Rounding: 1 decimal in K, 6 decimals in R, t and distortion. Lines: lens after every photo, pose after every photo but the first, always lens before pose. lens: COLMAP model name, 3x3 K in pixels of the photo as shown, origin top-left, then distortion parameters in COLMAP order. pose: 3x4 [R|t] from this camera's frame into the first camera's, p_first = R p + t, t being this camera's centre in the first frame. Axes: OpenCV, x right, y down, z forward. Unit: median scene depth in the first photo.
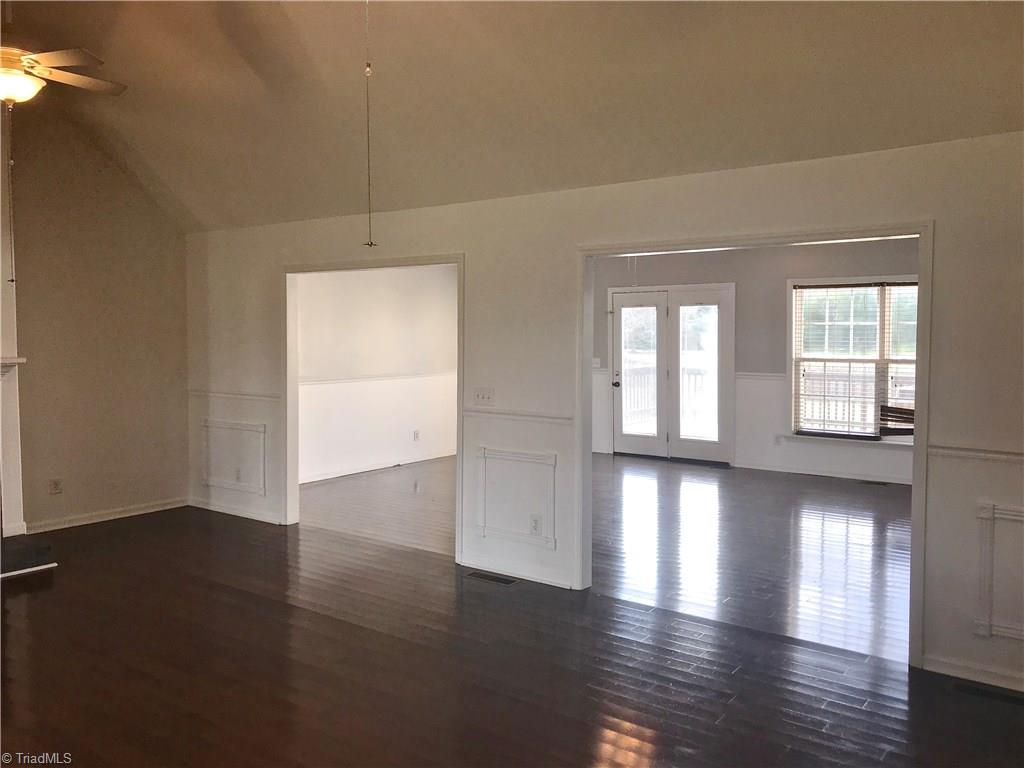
lens RADIAL K [[841.6, 0, 520.8], [0, 841.6, 370.6], [0, 0, 1]] dist [0.070814, -0.095018]
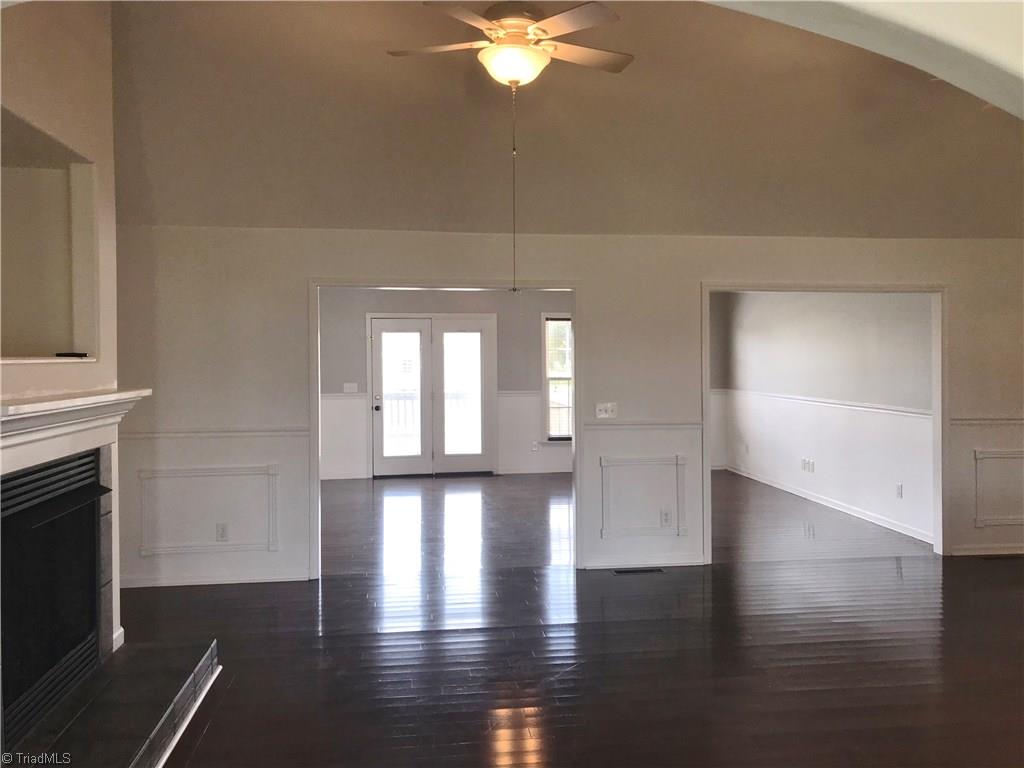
lens RADIAL K [[841.6, 0, 516.5], [0, 841.6, 369.5], [0, 0, 1]] dist [0.070814, -0.095018]
pose [[0.705795, -0.011894, 0.708317, -0.663078], [0.038525, 0.999024, -0.021612, -0.002558], [-0.707368, 0.042542, 0.705564, 0.217713]]
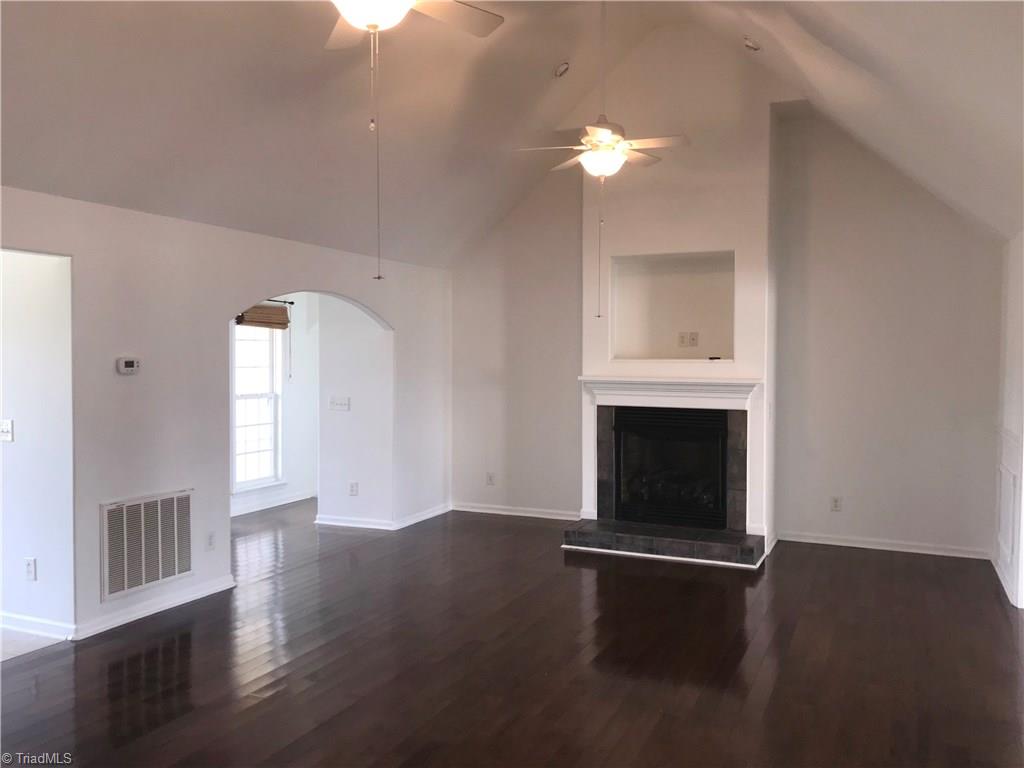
lens RADIAL K [[841.6, 0, 517.5], [0, 841.6, 374.3], [0, 0, 1]] dist [0.070814, -0.095018]
pose [[0.228088, 0.028785, -0.973215, 0.336108], [-0.054677, 0.998364, 0.016714, -0.017746], [0.972104, 0.049400, 0.229288, 0.325625]]
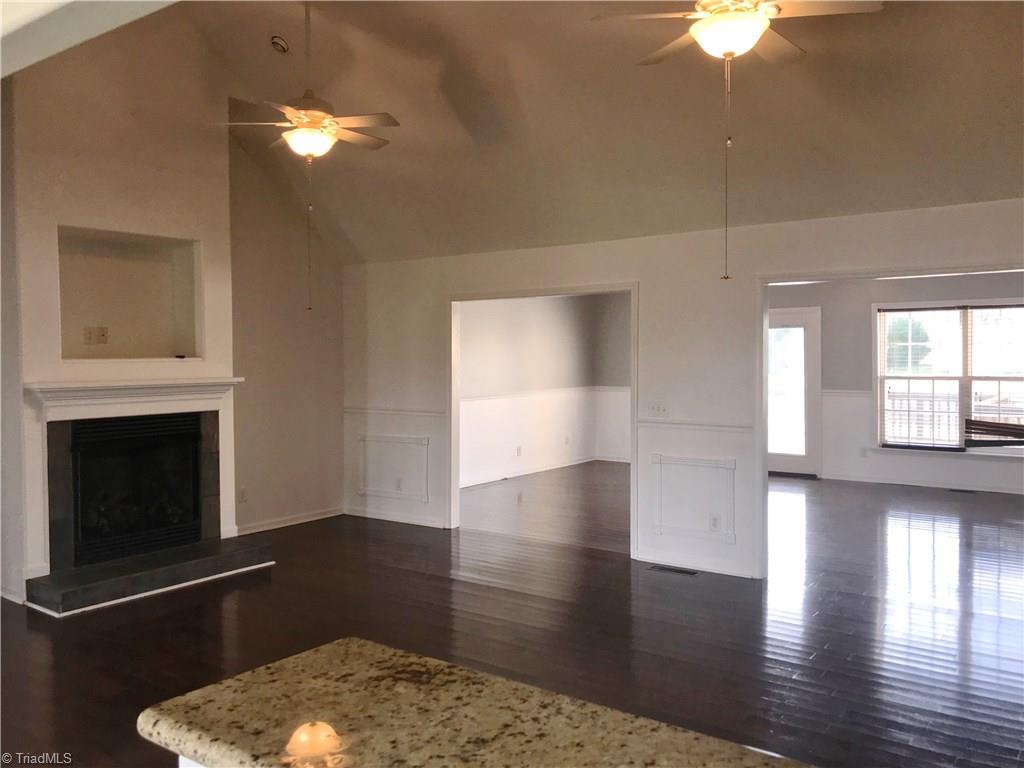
lens RADIAL K [[841.6, 0, 517.3], [0, 841.6, 376.2], [0, 0, 1]] dist [0.070814, -0.095018]
pose [[0.999921, -0.006047, 0.011018, -0.178673], [0.006305, 0.999704, -0.023493, 0.009155], [-0.010873, 0.023561, 0.999663, -0.090684]]
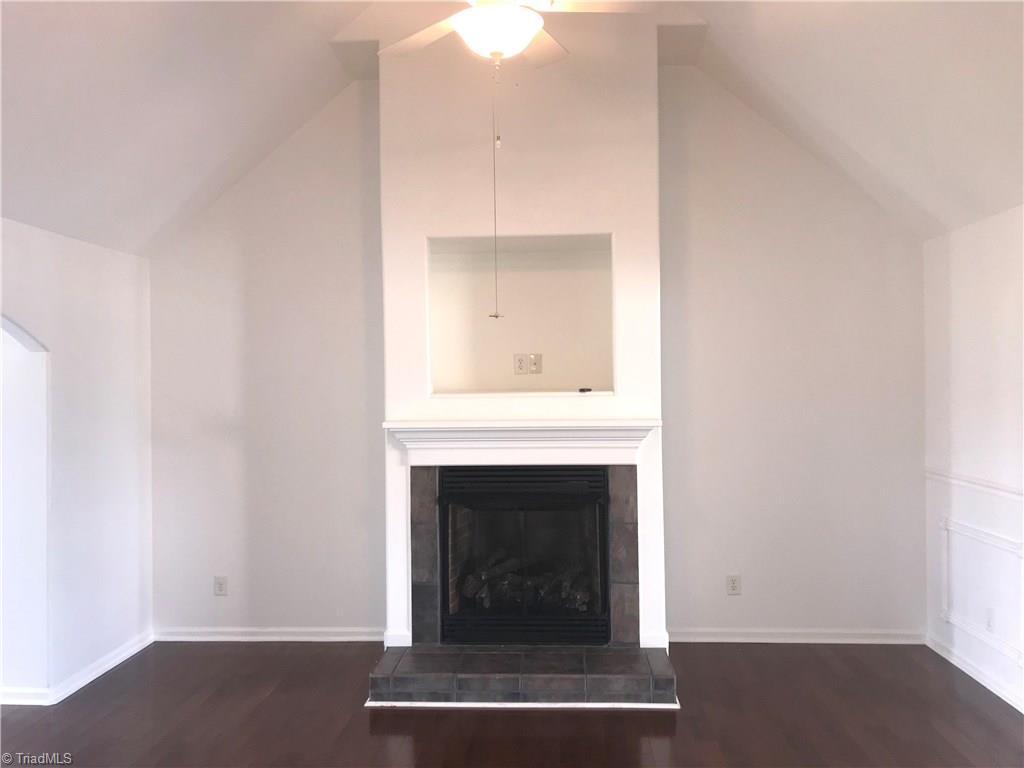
lens RADIAL K [[841.6, 0, 518.9], [0, 841.6, 372.5], [0, 0, 1]] dist [0.070814, -0.095018]
pose [[0.564840, -0.014138, -0.825079, -0.015168], [-0.031902, 0.998732, -0.038953, -0.018631], [0.824583, 0.048324, 0.563673, 0.348337]]
